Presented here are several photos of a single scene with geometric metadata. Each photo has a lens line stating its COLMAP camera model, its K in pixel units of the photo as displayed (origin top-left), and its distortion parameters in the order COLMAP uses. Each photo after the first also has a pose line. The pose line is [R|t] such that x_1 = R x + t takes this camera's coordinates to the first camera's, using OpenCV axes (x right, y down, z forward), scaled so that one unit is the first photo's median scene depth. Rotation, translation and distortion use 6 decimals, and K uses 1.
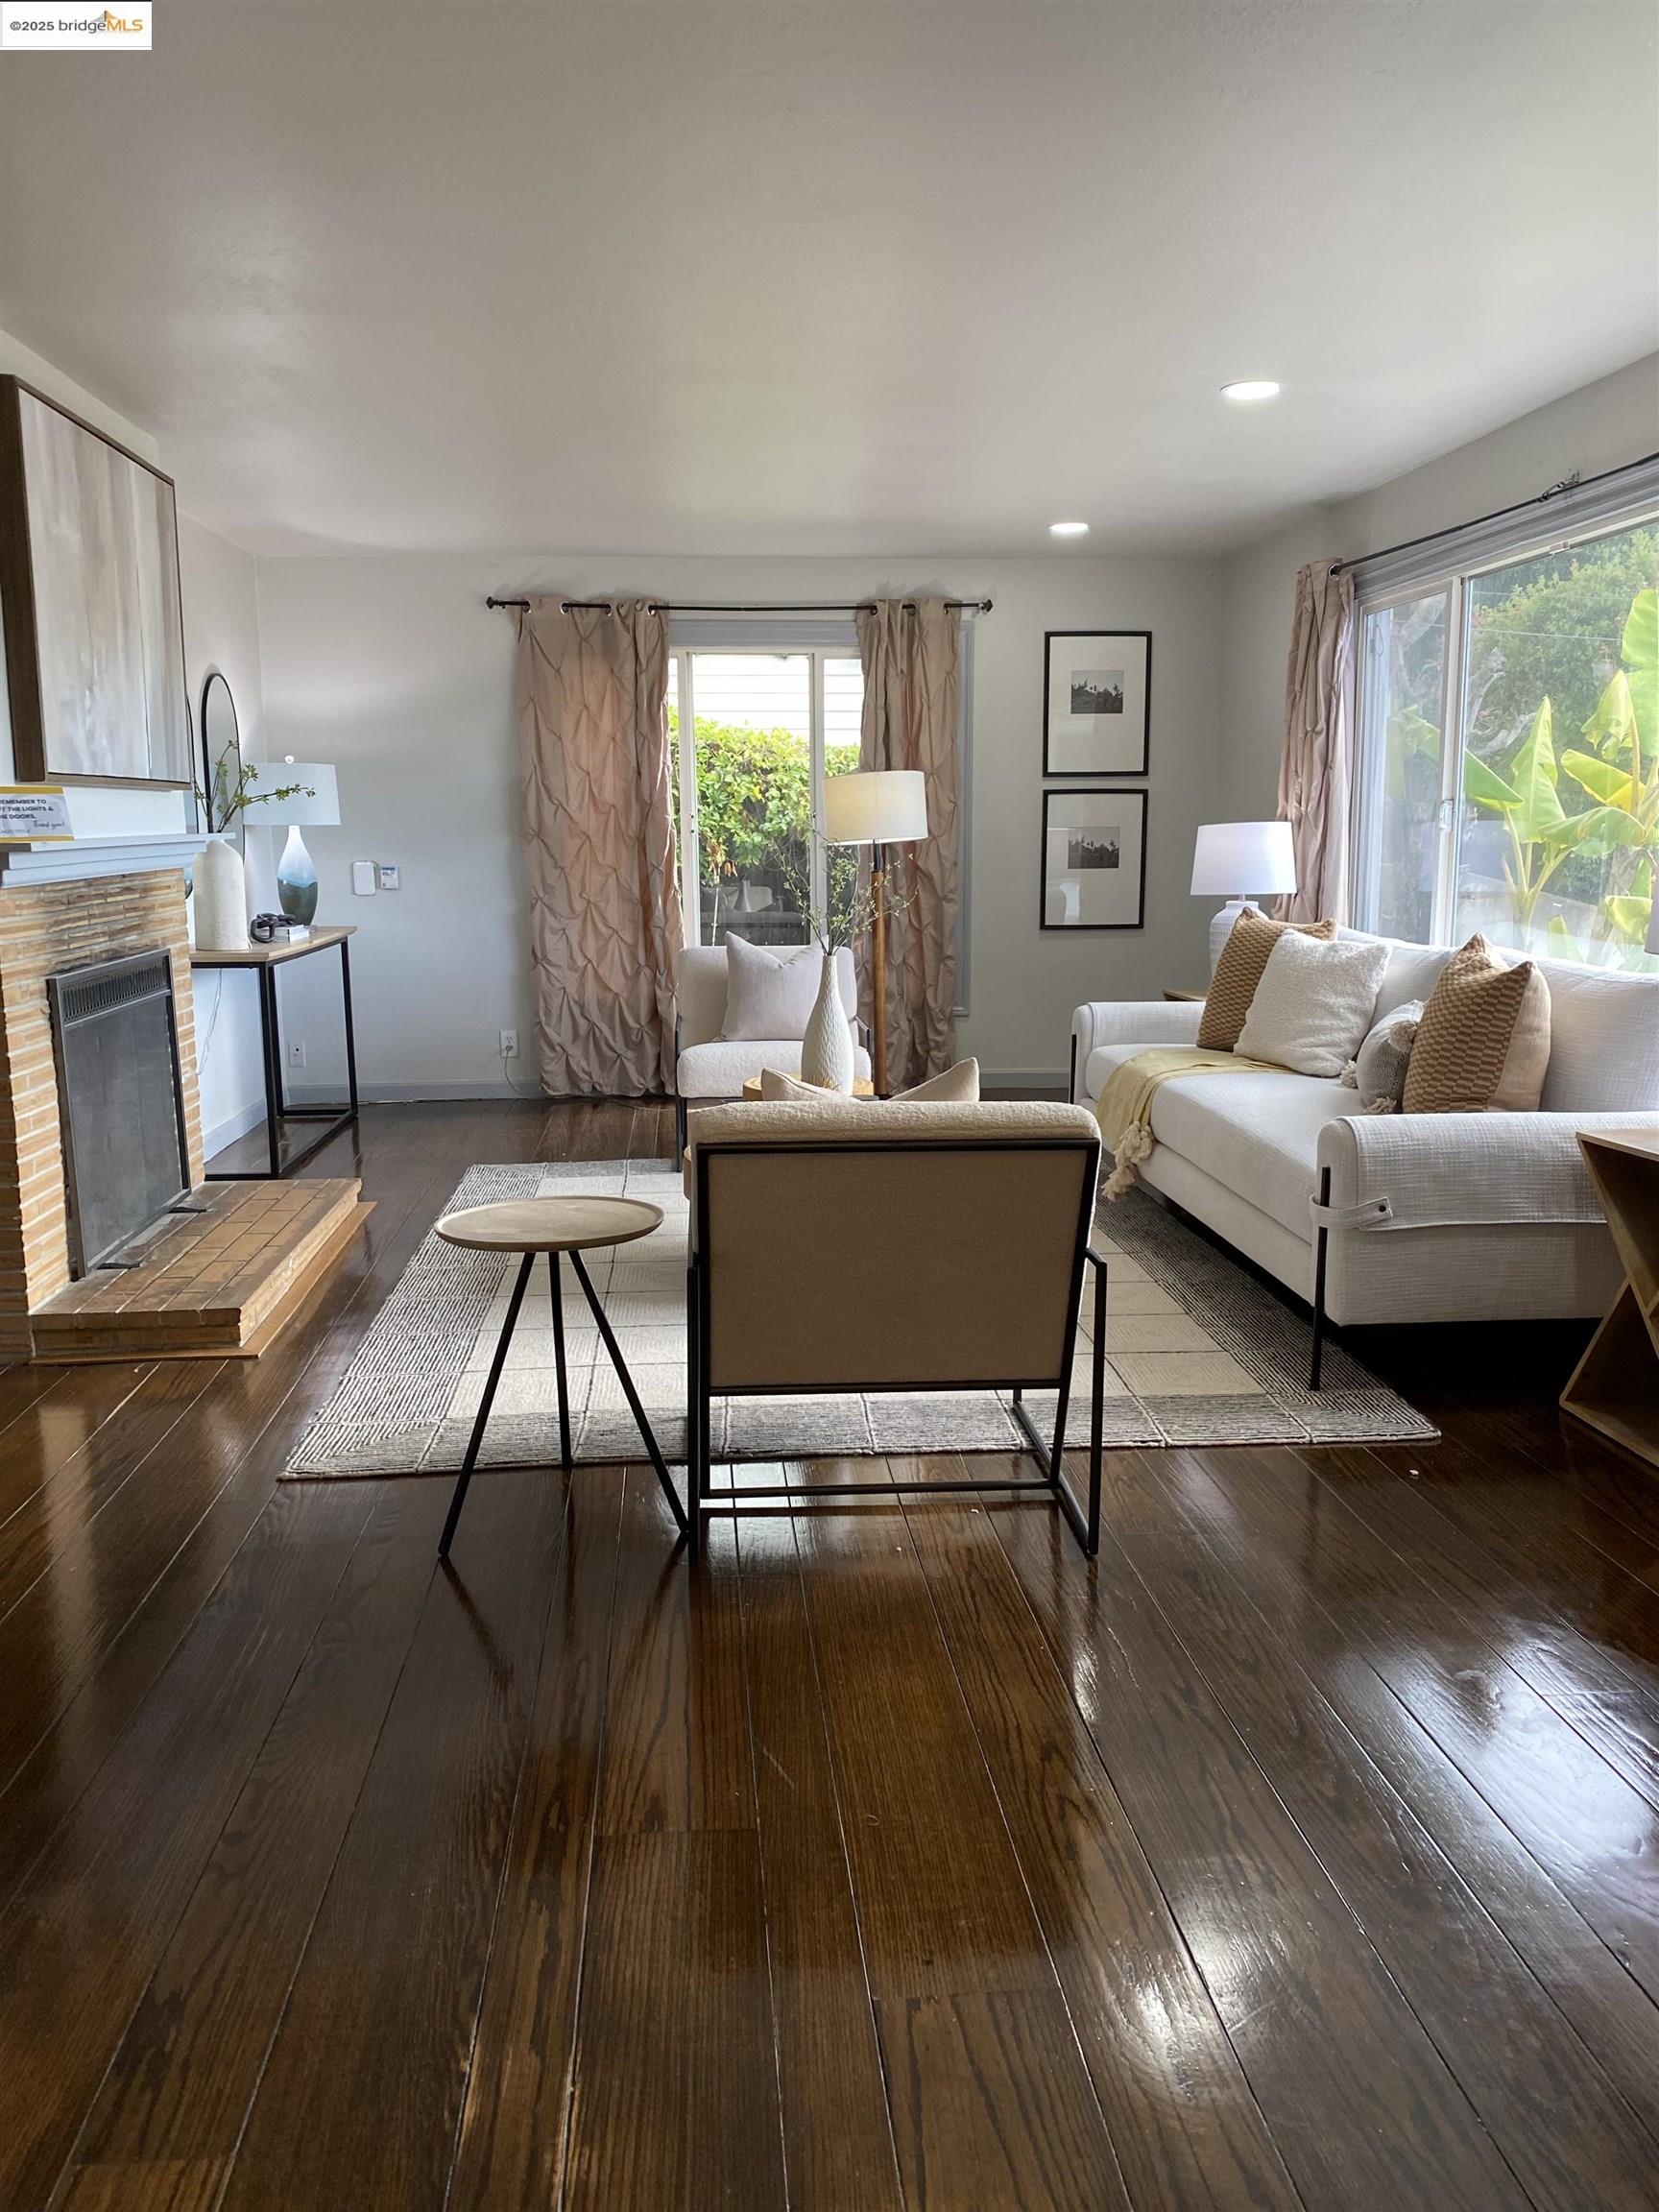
lens RADIAL K [[1686.1, 0, 827.4], [0, 1686.1, 1107.3], [0, 0, 1]] dist [0.053948, 0.000420]
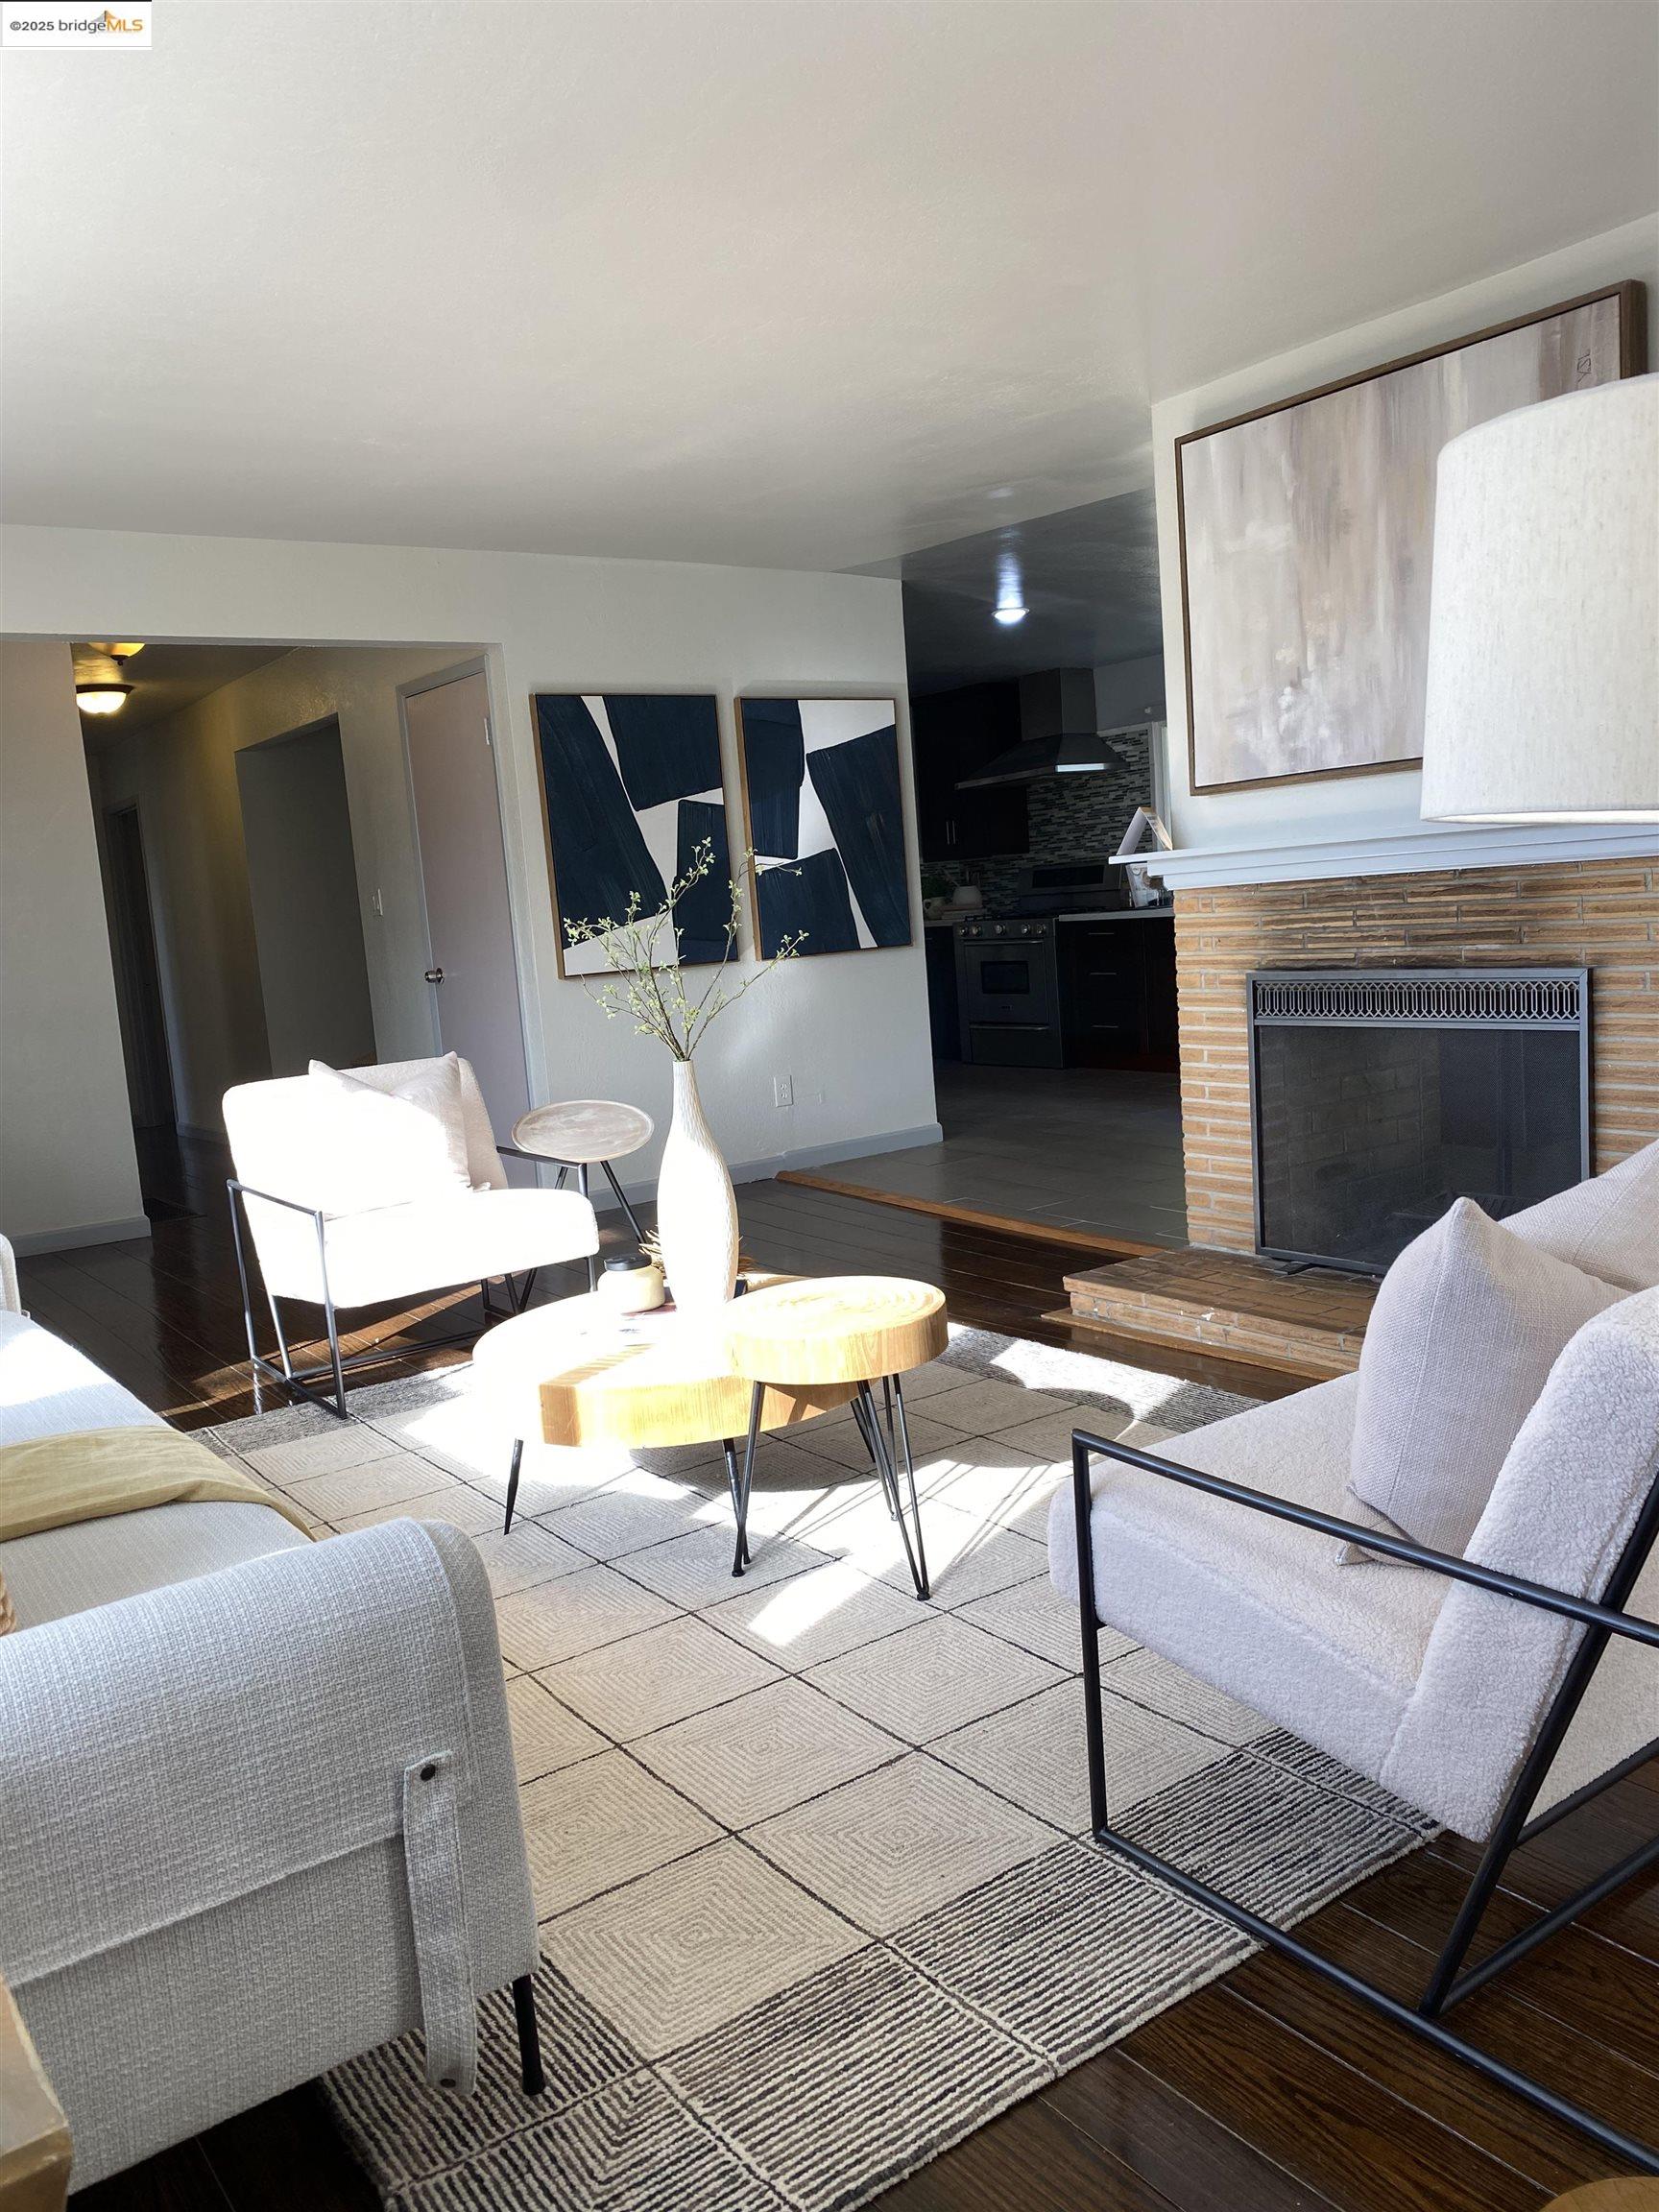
lens RADIAL K [[1686.1, 0, 836.1], [0, 1686.1, 1113.1], [0, 0, 1]] dist [0.053948, 0.000420]
pose [[-0.850353, 0.139779, -0.507308, 0.308599], [-0.008564, 0.960270, 0.278940, -0.275587], [0.526143, 0.241542, -0.815372, 1.692134]]
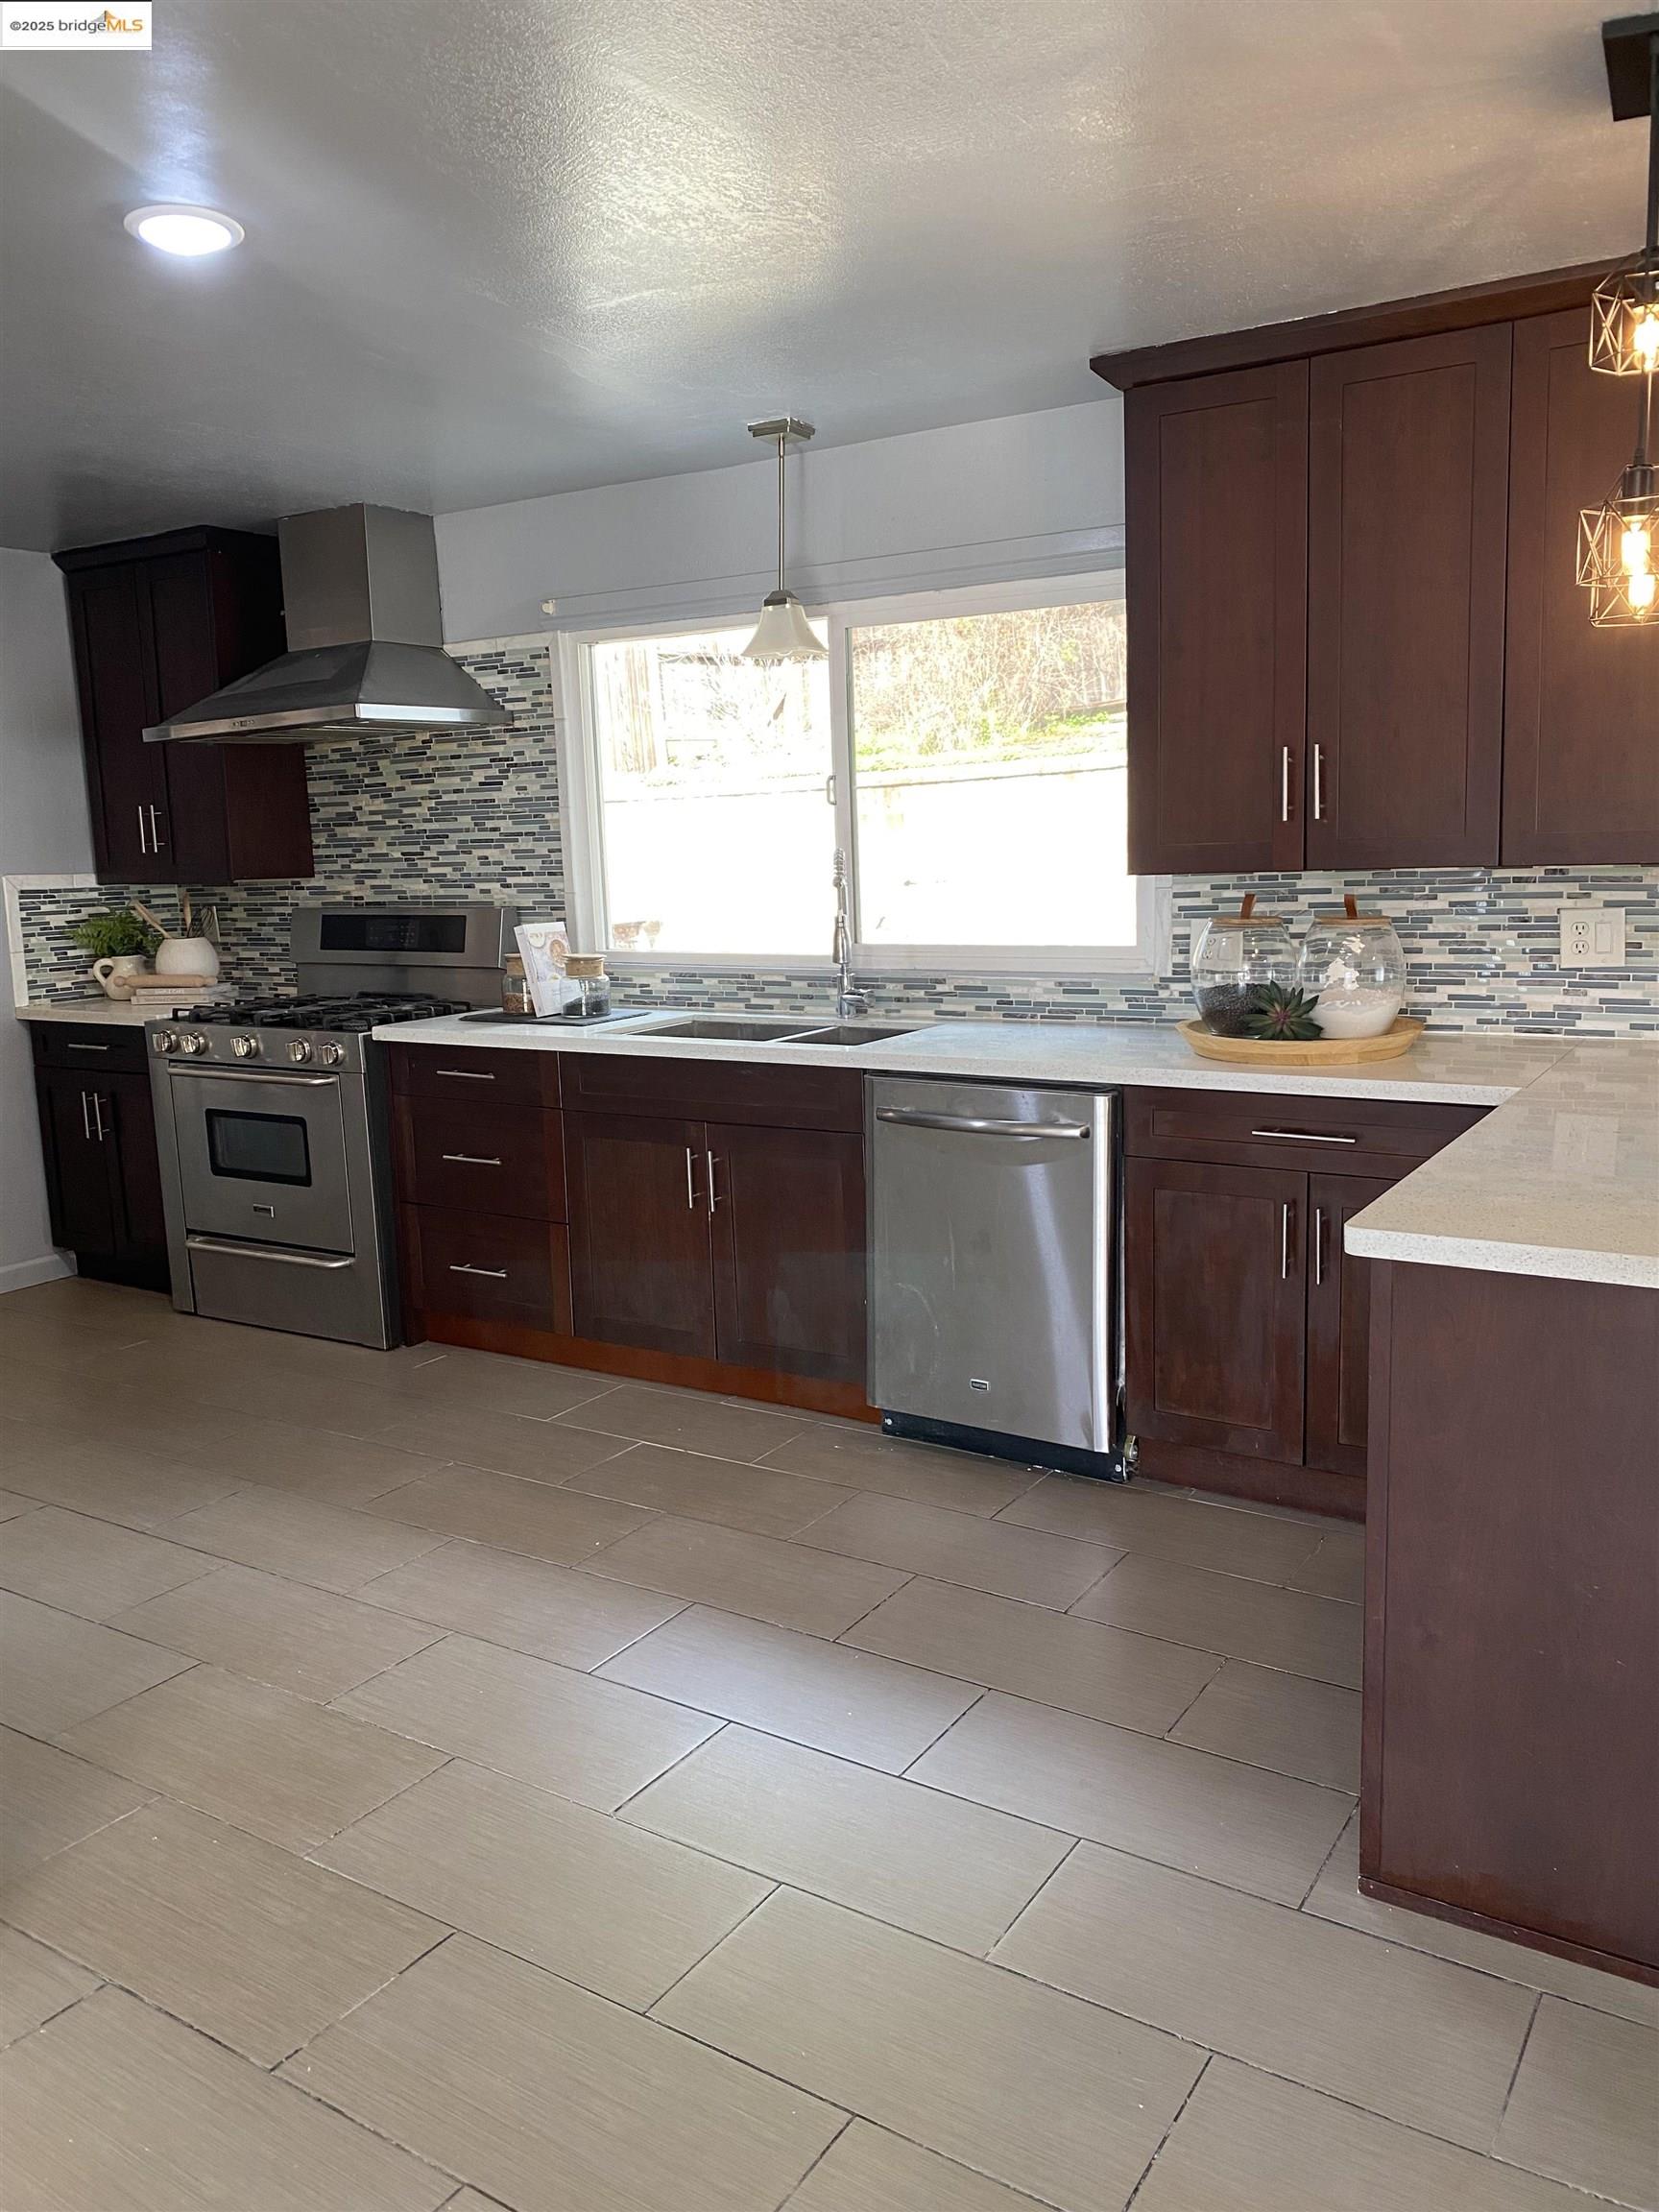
lens RADIAL K [[1686.1, 0, 834.9], [0, 1686.1, 1101.8], [0, 0, 1]] dist [0.053948, 0.000420]
pose [[-0.599397, 0.157106, -0.784883, -0.060563], [-0.097129, 0.959029, 0.266139, -0.223538], [0.794537, 0.235758, -0.559579, 1.254269]]
